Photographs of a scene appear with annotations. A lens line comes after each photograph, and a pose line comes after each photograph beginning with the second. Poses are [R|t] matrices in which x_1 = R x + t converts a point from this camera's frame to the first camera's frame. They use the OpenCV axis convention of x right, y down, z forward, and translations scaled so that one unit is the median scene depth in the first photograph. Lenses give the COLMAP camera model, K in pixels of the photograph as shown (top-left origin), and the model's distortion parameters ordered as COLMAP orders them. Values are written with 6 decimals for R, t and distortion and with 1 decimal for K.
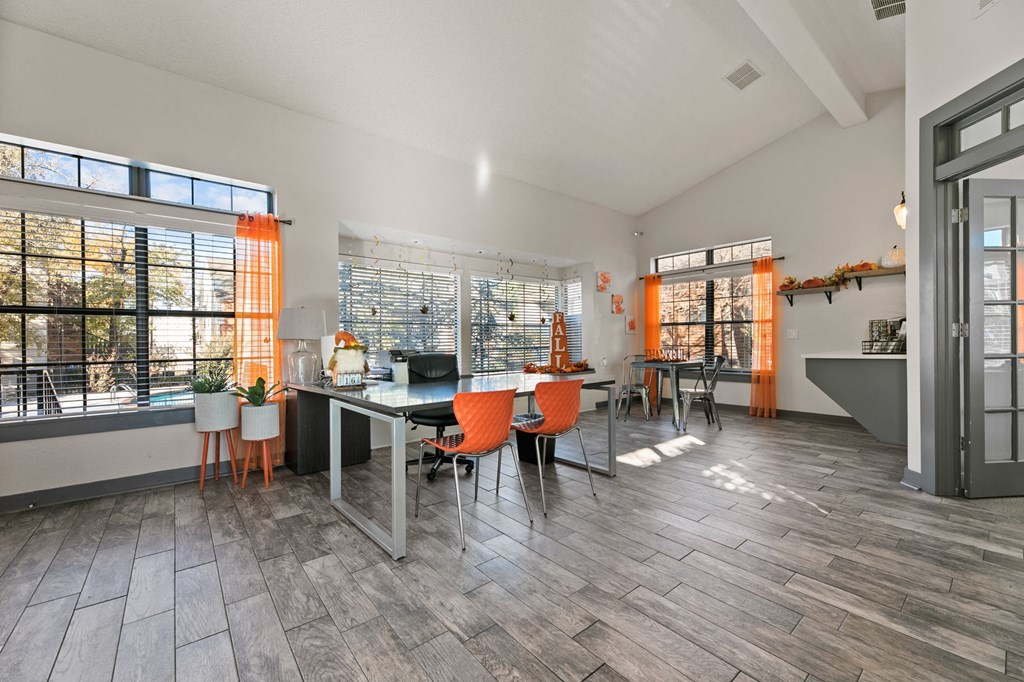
lens RADIAL K [[406.8, 0, 513.9], [0, 406.8, 345.5], [0, 0, 1]] dist [0.000197, 0.000028]
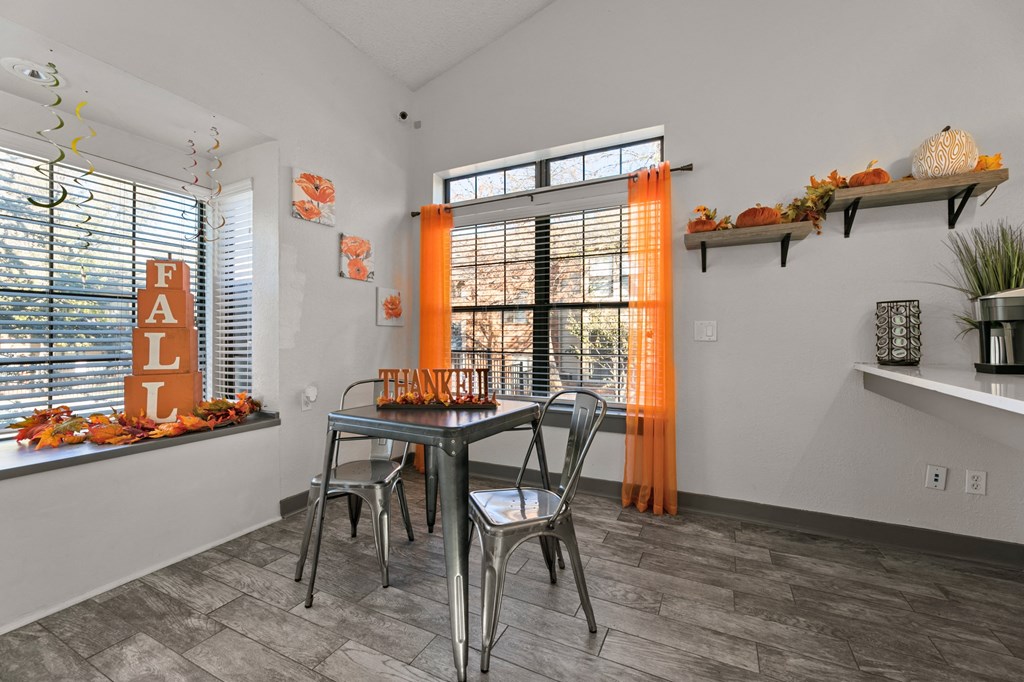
lens RADIAL K [[406.8, 0, 514.3], [0, 406.8, 339.3], [0, 0, 1]] dist [0.000197, 0.000028]
pose [[0.911487, 0.007684, 0.411257, 0.242329], [-0.004664, 0.999954, -0.008346, -0.010998], [-0.411303, 0.005689, 0.911481, 0.553144]]
